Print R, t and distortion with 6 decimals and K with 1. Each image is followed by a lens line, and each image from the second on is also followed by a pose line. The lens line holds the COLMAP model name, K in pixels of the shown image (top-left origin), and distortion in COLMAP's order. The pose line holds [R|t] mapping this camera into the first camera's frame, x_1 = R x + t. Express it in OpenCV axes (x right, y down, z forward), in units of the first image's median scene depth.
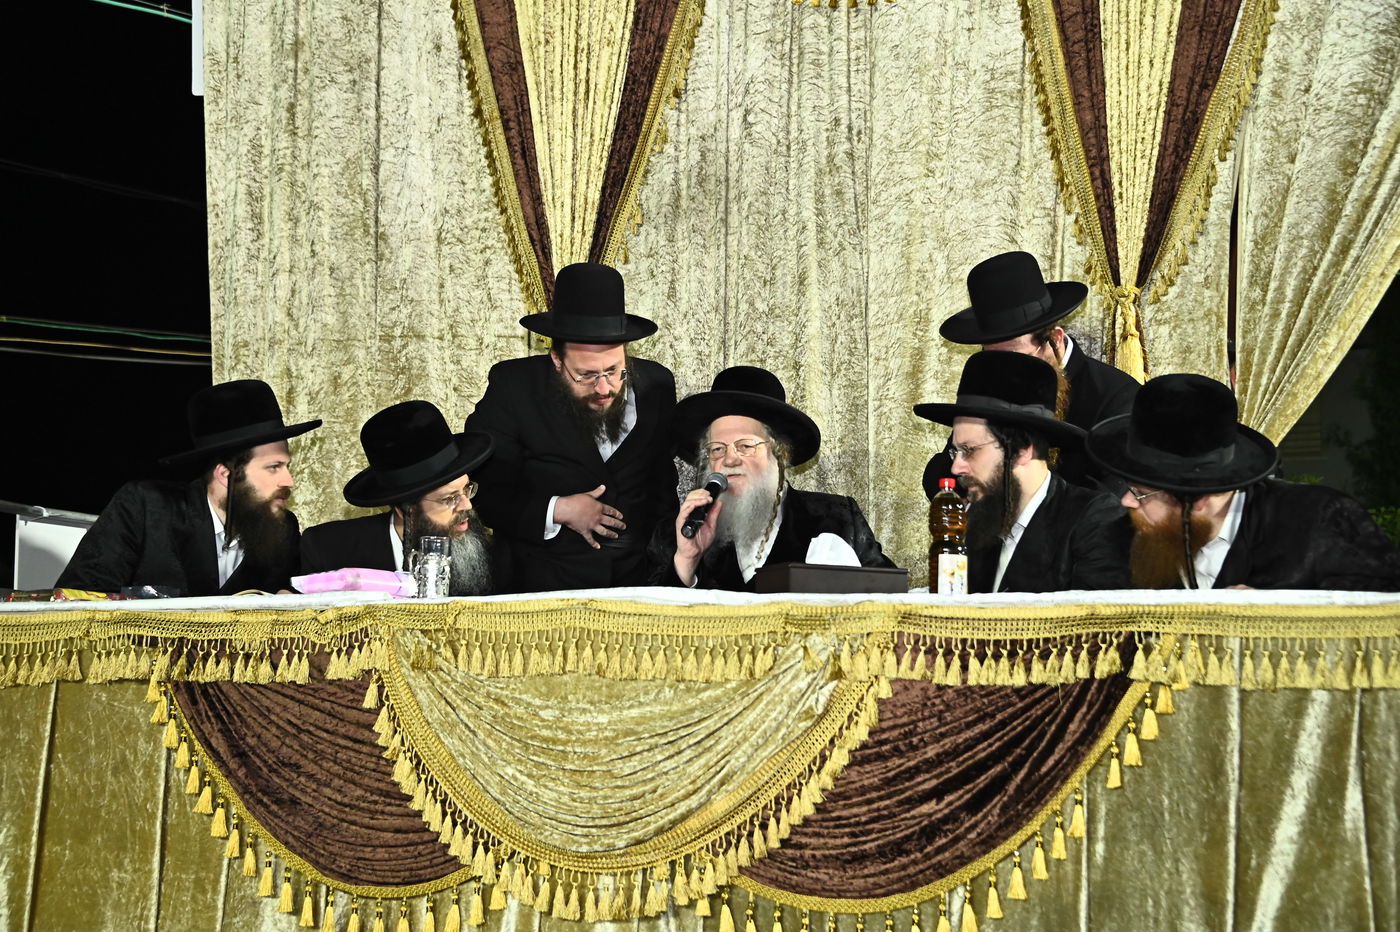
lens RADIAL K [[2267.0, 0, 697.8], [0, 2267.0, 478.2], [0, 0, 1]] dist [0.320069, 0.216619]
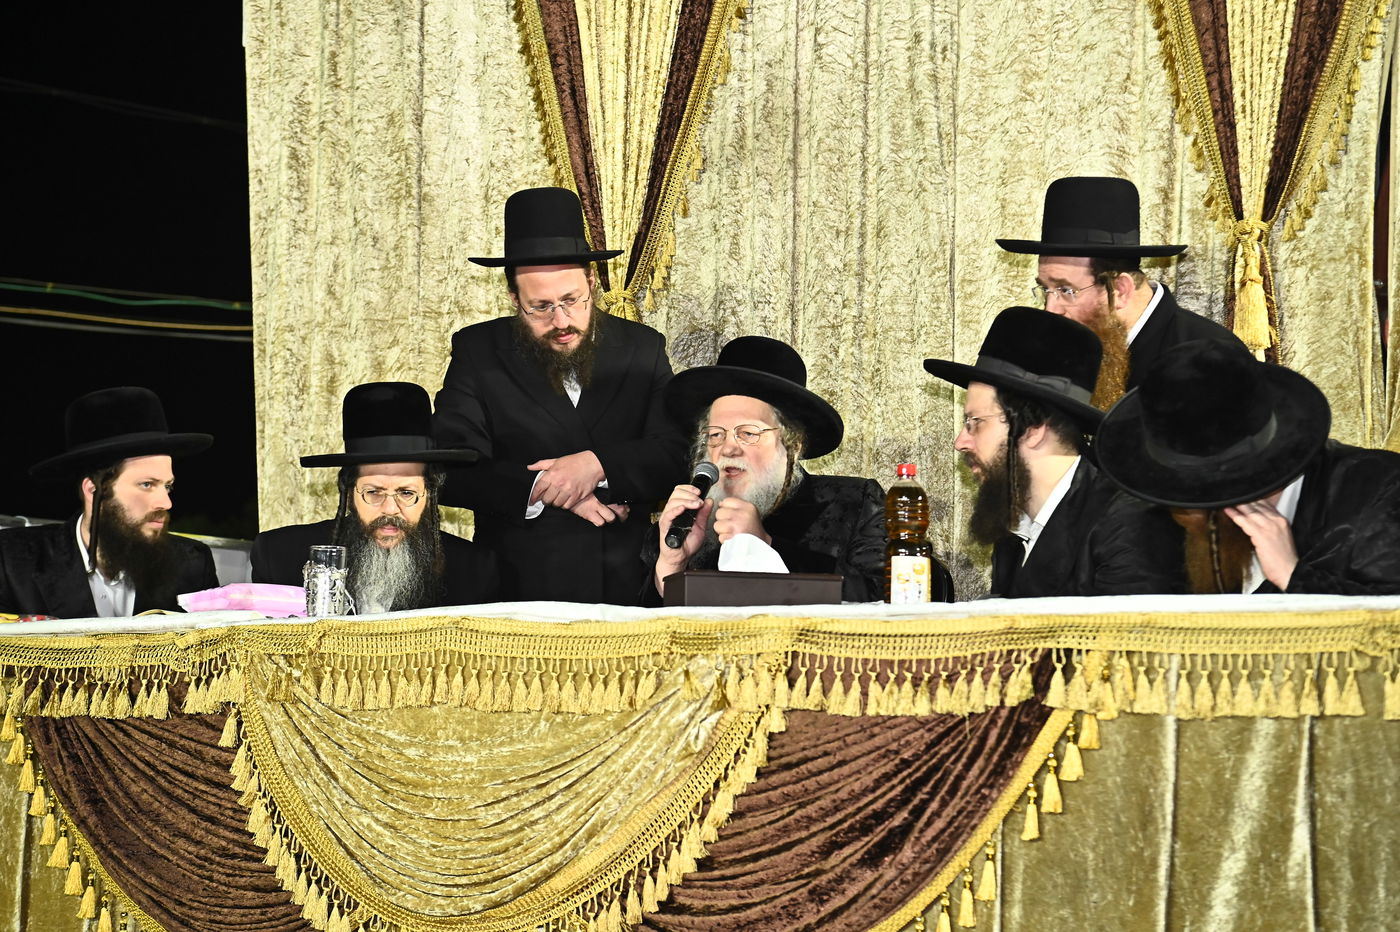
lens RADIAL K [[2640.8, 0, 704.5], [0, 2640.8, 463.9], [0, 0, 1]] dist [0.307868, 0.050712]
pose [[0.982758, -0.022653, -0.183504, 0.221058], [0.022515, 0.999742, -0.002831, 0.000968], [0.183521, -0.001349, 0.983015, 0.043473]]
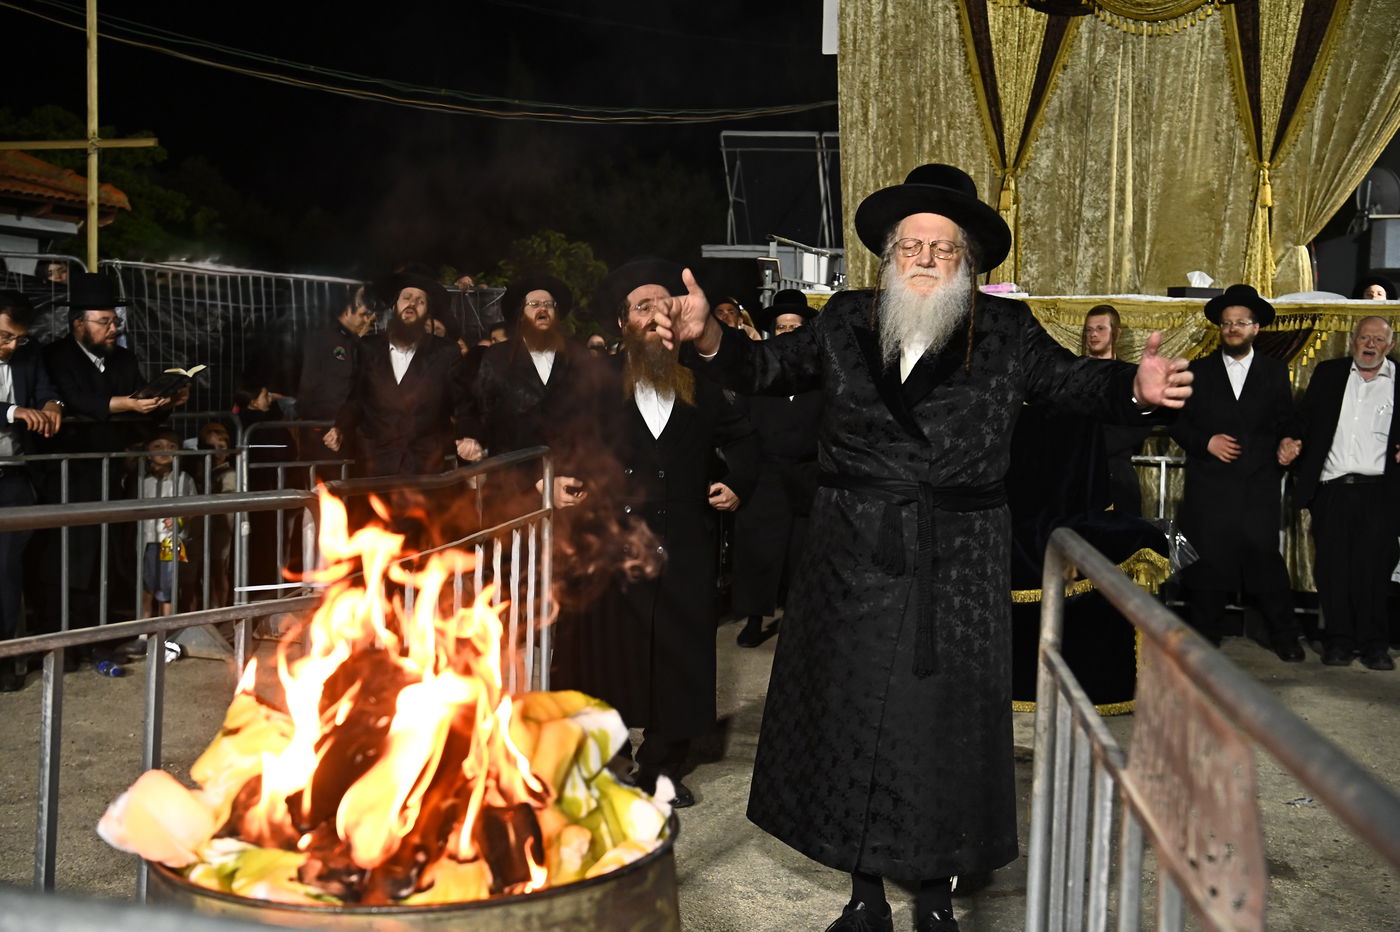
lens RADIAL K [[1668.3, 0, 700.0], [0, 1668.3, 466.0], [0, 0, 1]] dist [0.096471, 0.074858]
pose [[0.999225, 0.011304, 0.037713, -0.624580], [-0.018289, 0.981539, 0.190386, -0.128890], [-0.034864, -0.190928, 0.980985, -1.053887]]
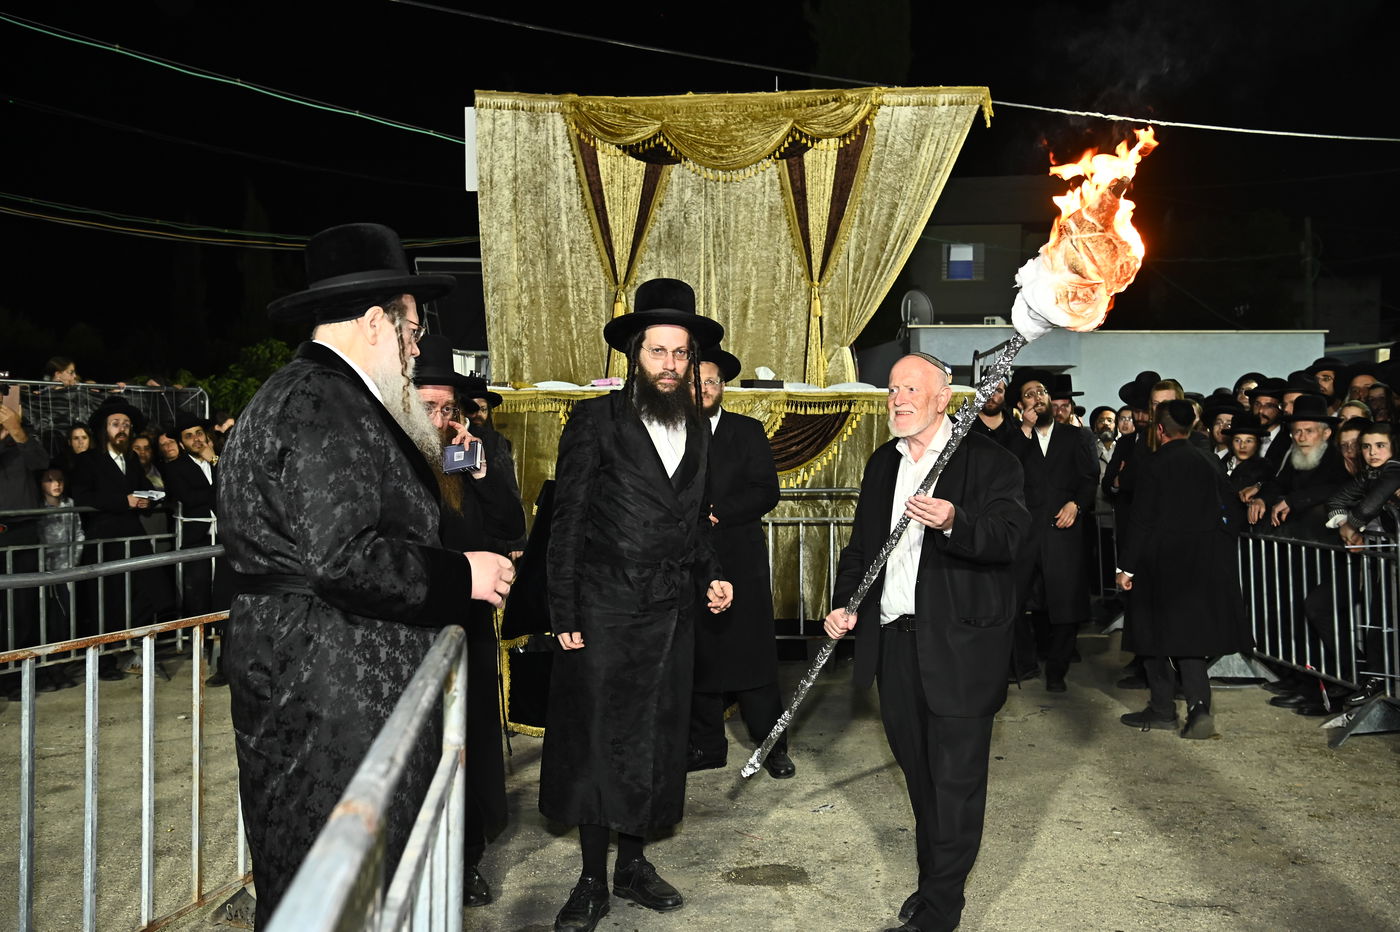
lens RADIAL K [[1323.9, 0, 700.0], [0, 1323.9, 466.0], [0, 0, 1]] dist [0.004378, 0.004716]
pose [[0.971741, -0.012847, 0.235701, -0.510092], [-0.021553, 0.989518, 0.142789, -0.117426], [-0.235065, -0.143834, 0.961278, -0.940682]]
